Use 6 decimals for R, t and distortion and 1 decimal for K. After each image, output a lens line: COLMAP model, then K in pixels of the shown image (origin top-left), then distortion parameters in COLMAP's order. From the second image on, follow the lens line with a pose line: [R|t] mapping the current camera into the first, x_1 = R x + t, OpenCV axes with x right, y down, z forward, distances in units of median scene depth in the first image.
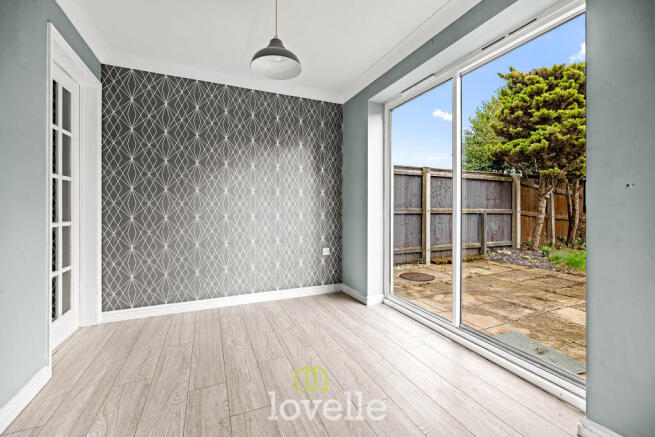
lens RADIAL K [[279.3, 0, 332.6], [0, 279.3, 206.2], [0, 0, 1]] dist [0.001901, -0.000283]
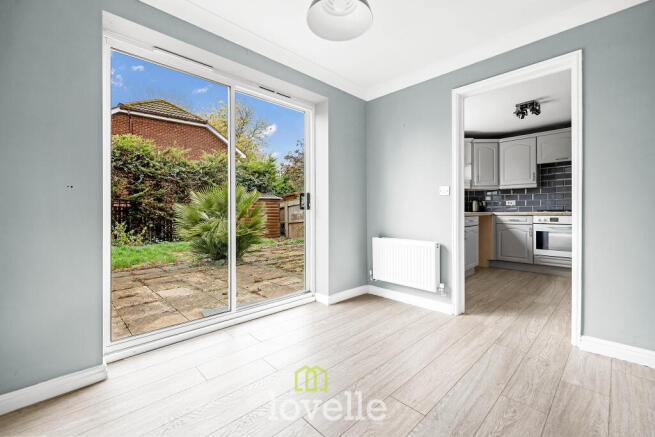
lens RADIAL K [[279.3, 0, 324.3], [0, 279.3, 209.9], [0, 0, 1]] dist [0.001901, -0.000283]
pose [[-0.335039, 0.002175, 0.942202, -0.483808], [0.001691, 0.999997, -0.001707, 0.017273], [-0.942203, 0.001022, -0.335042, 0.687867]]
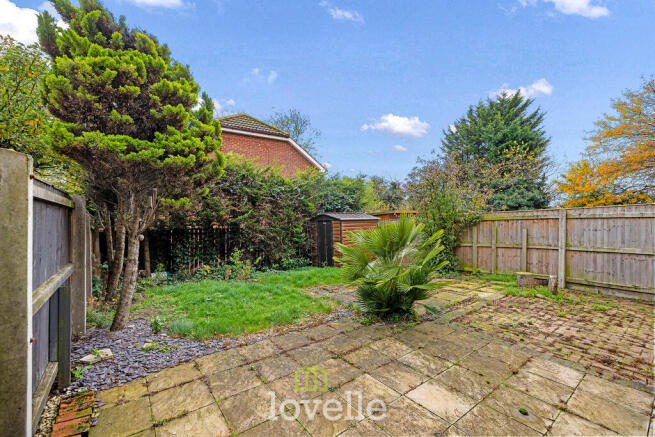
lens RADIAL K [[279.3, 0, 322.0], [0, 279.3, 213.7], [0, 0, 1]] dist [0.001901, -0.000283]
pose [[-0.218891, 0.012197, 0.975673, 0.094076], [-0.004986, 0.999895, -0.013619, -0.149840], [-0.975737, -0.007846, -0.218807, 1.360758]]
